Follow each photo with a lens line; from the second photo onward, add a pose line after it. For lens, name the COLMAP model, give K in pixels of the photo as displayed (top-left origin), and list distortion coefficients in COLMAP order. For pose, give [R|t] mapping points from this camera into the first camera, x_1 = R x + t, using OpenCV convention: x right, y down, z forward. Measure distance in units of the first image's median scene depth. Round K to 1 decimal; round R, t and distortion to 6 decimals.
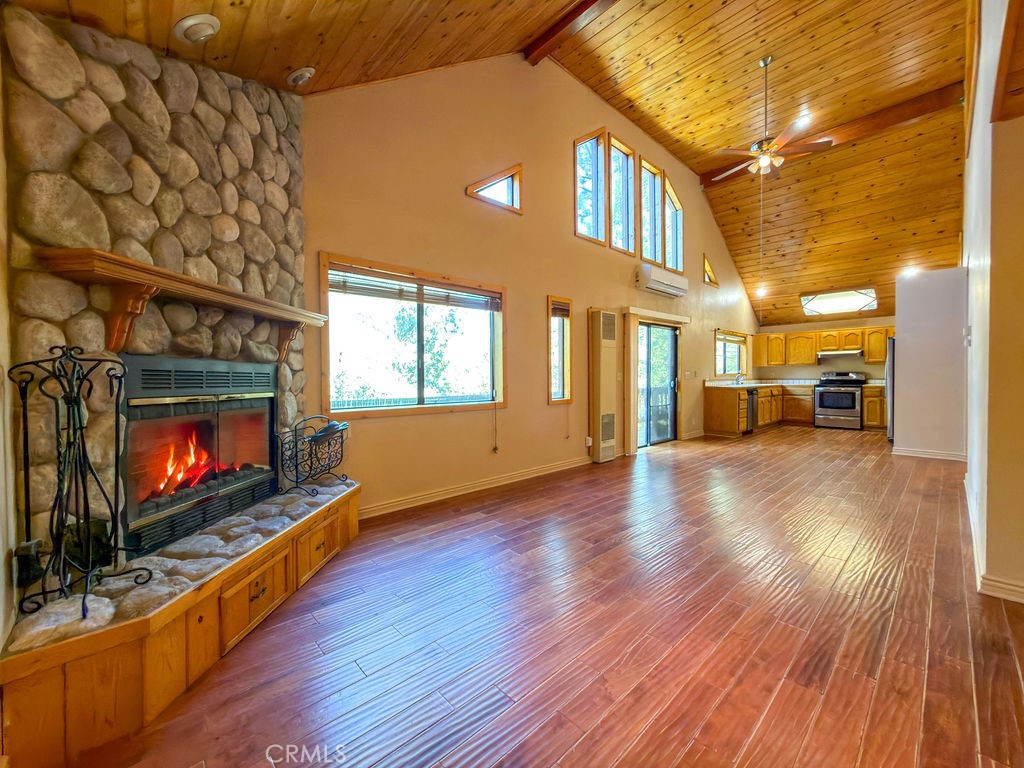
lens RADIAL K [[408.4, 0, 514.0], [0, 408.4, 385.4], [0, 0, 1]] dist [0.001292, -0.000364]
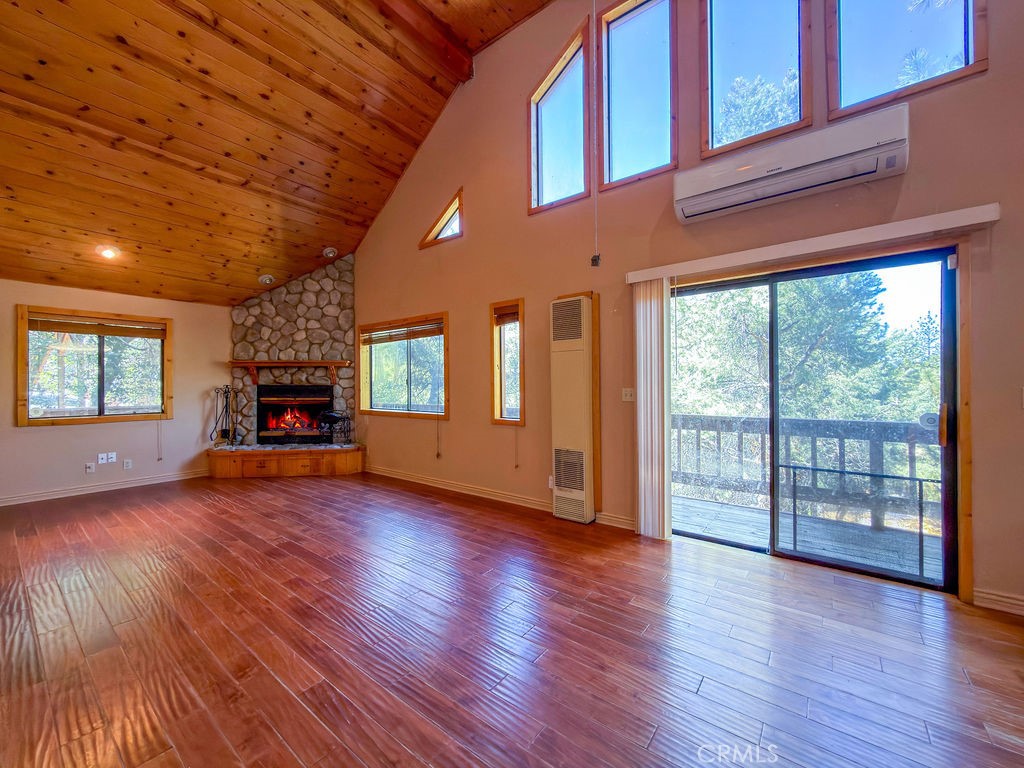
lens RADIAL K [[408.4, 0, 512.0], [0, 408.4, 382.0], [0, 0, 1]] dist [0.001292, -0.000364]
pose [[0.157711, 0.002343, -0.987483, 1.697032], [-0.010799, 0.999941, 0.000648, -0.077608], [0.987426, 0.010562, 0.157727, 1.545247]]
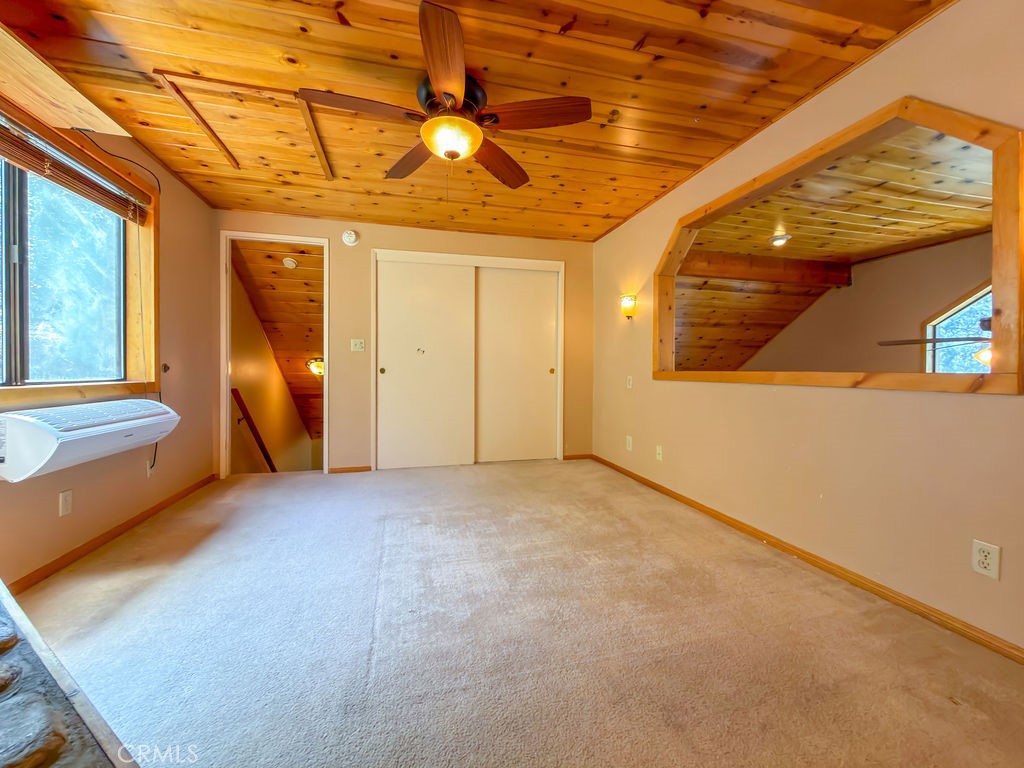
lens RADIAL K [[408.4, 0, 512.9], [0, 408.4, 376.0], [0, 0, 1]] dist [0.001292, -0.000364]
pose [[-0.488472, 0.021913, -0.872305, 2.398020], [-0.014929, 0.999328, 0.033463, -0.913818], [0.872452, 0.029368, -0.487817, 1.223126]]
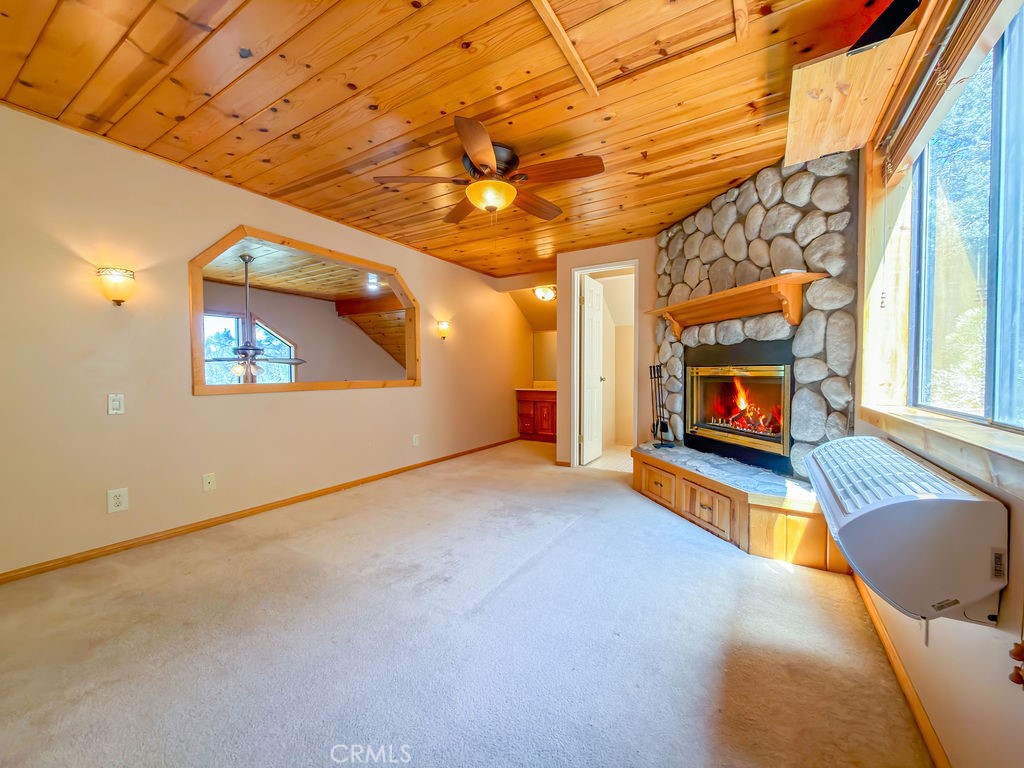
lens RADIAL K [[408.4, 0, 514.4], [0, 408.4, 384.9], [0, 0, 1]] dist [0.001292, -0.000364]
pose [[0.965670, -0.005343, 0.259715, 1.662787], [0.001287, 0.999875, 0.015785, -0.907795], [-0.259767, -0.014909, 0.965556, -0.054846]]
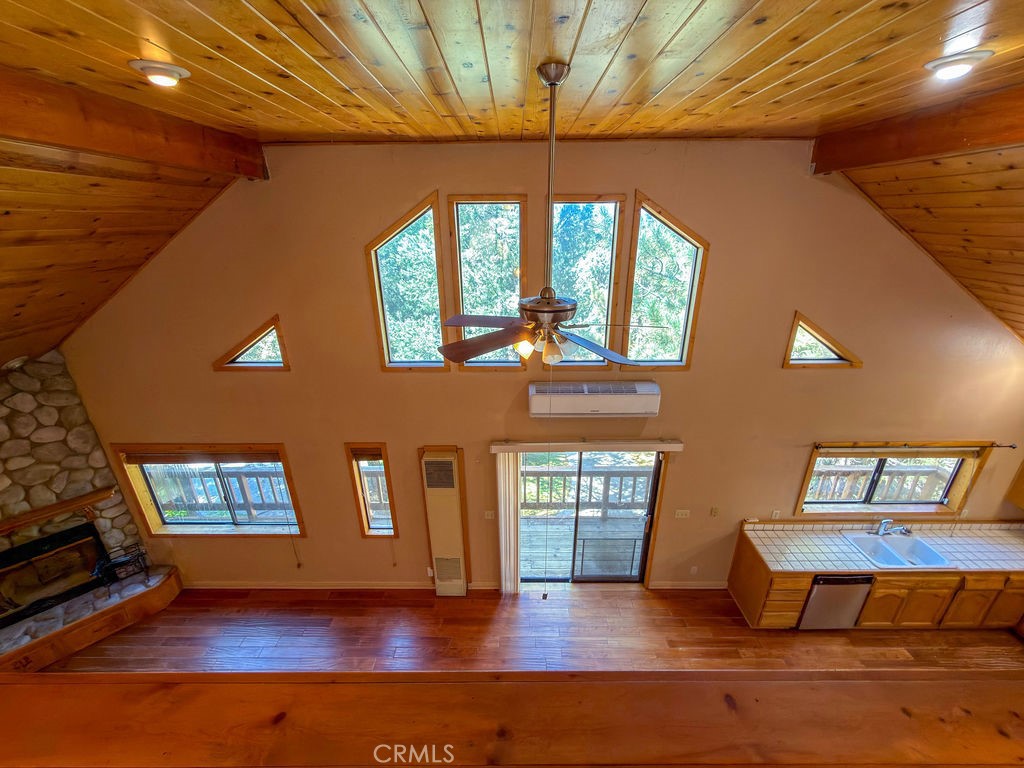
lens RADIAL K [[408.4, 0, 513.4], [0, 408.4, 383.4], [0, 0, 1]] dist [0.001292, -0.000364]
pose [[0.722590, 0.255588, -0.642291, 1.548712], [-0.007435, 0.931958, 0.362490, -1.155320], [0.691237, -0.257156, 0.675324, 1.160110]]
